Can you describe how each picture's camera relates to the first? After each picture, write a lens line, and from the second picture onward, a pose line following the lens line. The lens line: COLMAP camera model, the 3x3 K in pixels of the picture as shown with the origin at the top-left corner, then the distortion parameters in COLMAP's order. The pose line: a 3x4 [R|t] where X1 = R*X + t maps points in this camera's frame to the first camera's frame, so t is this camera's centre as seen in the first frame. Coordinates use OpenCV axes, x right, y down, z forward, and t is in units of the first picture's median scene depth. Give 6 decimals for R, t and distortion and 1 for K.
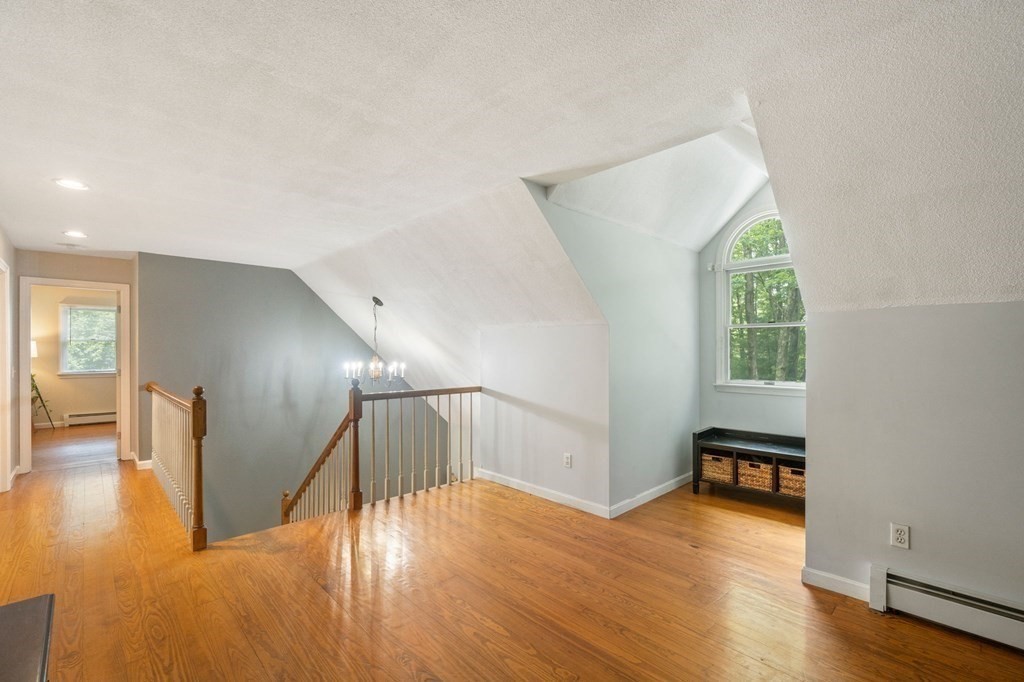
lens RADIAL K [[453.9, 0, 503.9], [0, 453.9, 342.3], [0, 0, 1]] dist [0.001204, -0.000211]
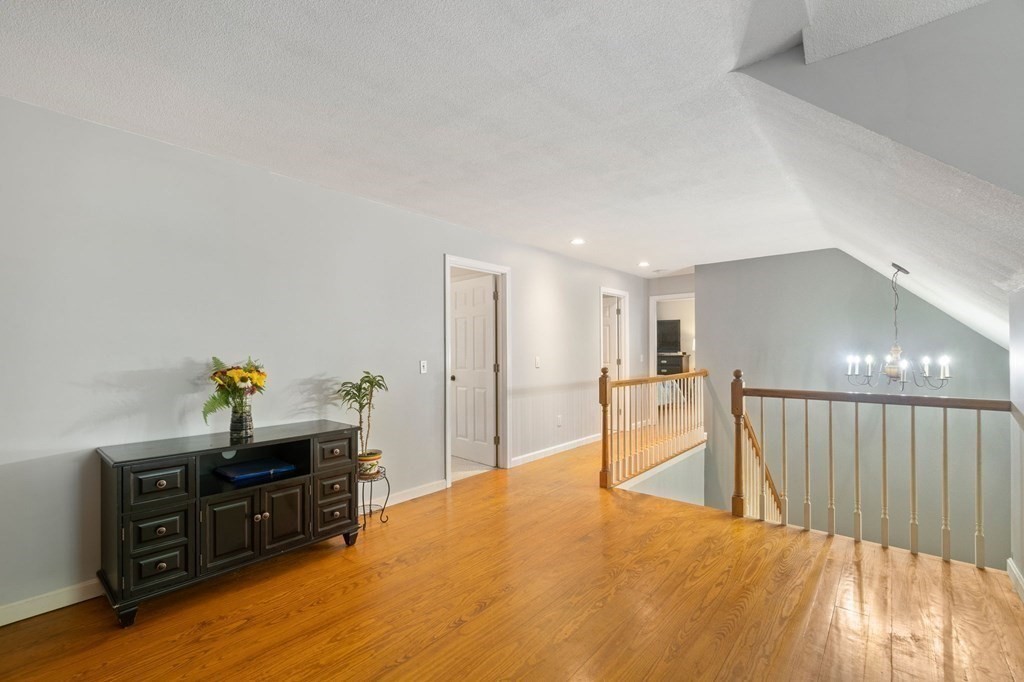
lens RADIAL K [[453.9, 0, 503.9], [0, 453.9, 342.3], [0, 0, 1]] dist [0.001204, -0.000211]
pose [[0.084510, -0.016370, -0.996288, 0.588788], [0.020101, 0.999690, -0.014721, 0.034279], [0.996220, -0.018782, 0.084812, 0.532302]]
